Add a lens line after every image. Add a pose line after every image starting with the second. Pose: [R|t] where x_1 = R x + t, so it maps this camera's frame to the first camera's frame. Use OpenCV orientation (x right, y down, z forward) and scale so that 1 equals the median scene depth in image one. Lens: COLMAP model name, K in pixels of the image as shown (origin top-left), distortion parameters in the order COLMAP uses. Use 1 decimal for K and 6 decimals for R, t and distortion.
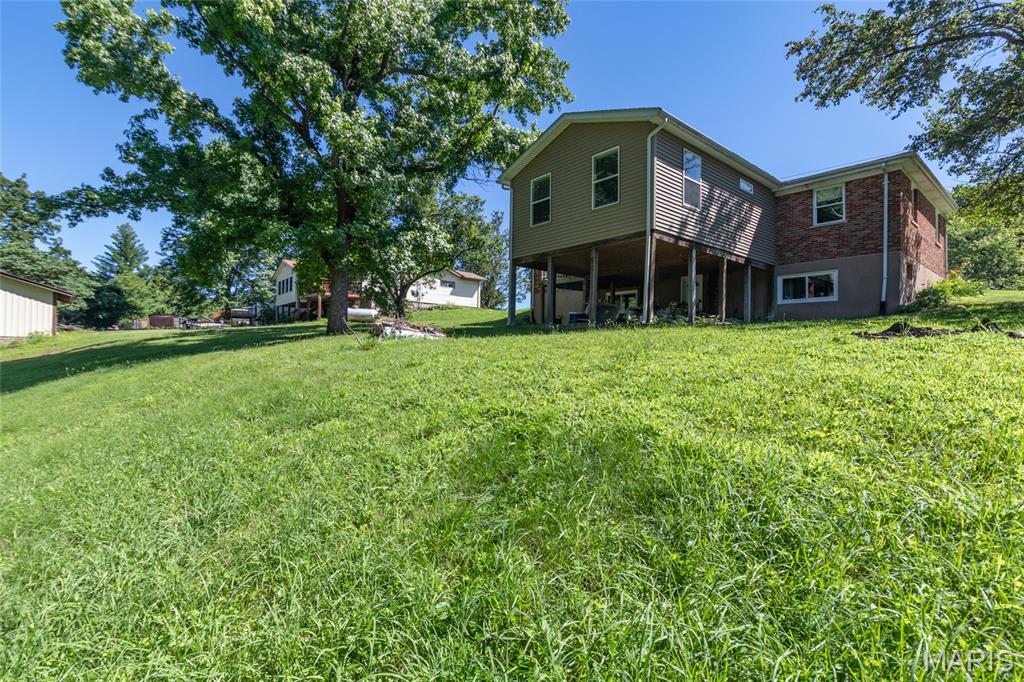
lens RADIAL K [[490.8, 0, 516.5], [0, 490.8, 341.3], [0, 0, 1]] dist [0.004579, -0.004506]
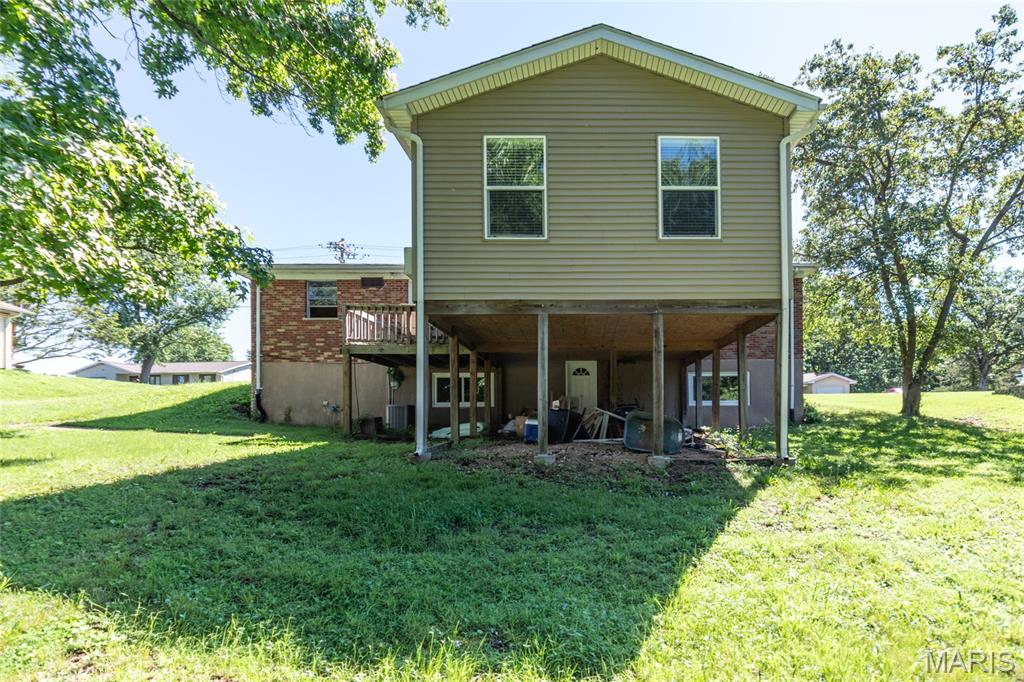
lens RADIAL K [[490.8, 0, 555.1], [0, 490.8, 413.4], [0, 0, 1]] dist [0.004579, -0.004506]
pose [[0.640410, -0.010869, 0.767957, -0.296913], [-0.005204, 0.999815, 0.018490, -0.082572], [-0.768016, -0.015838, 0.640235, 0.686311]]
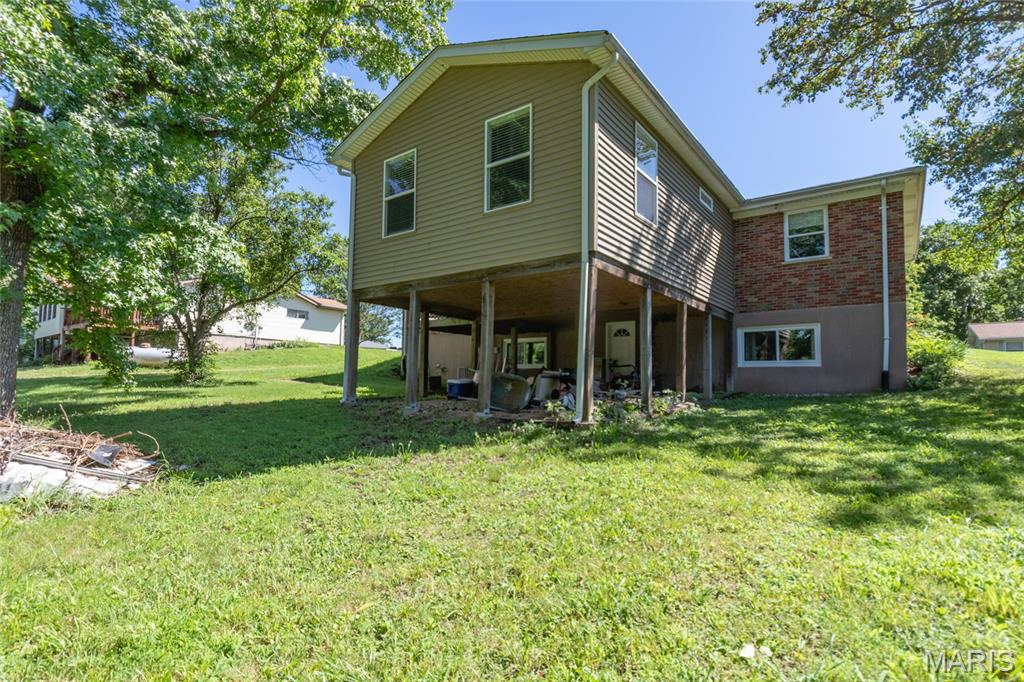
lens RADIAL K [[490.8, 0, 528.2], [0, 490.8, 359.2], [0, 0, 1]] dist [0.004579, -0.004506]
pose [[0.971801, 0.006206, 0.235722, 0.063685], [-0.002630, 0.999877, -0.015480, -0.080560], [-0.235789, 0.014423, 0.971697, 0.396461]]
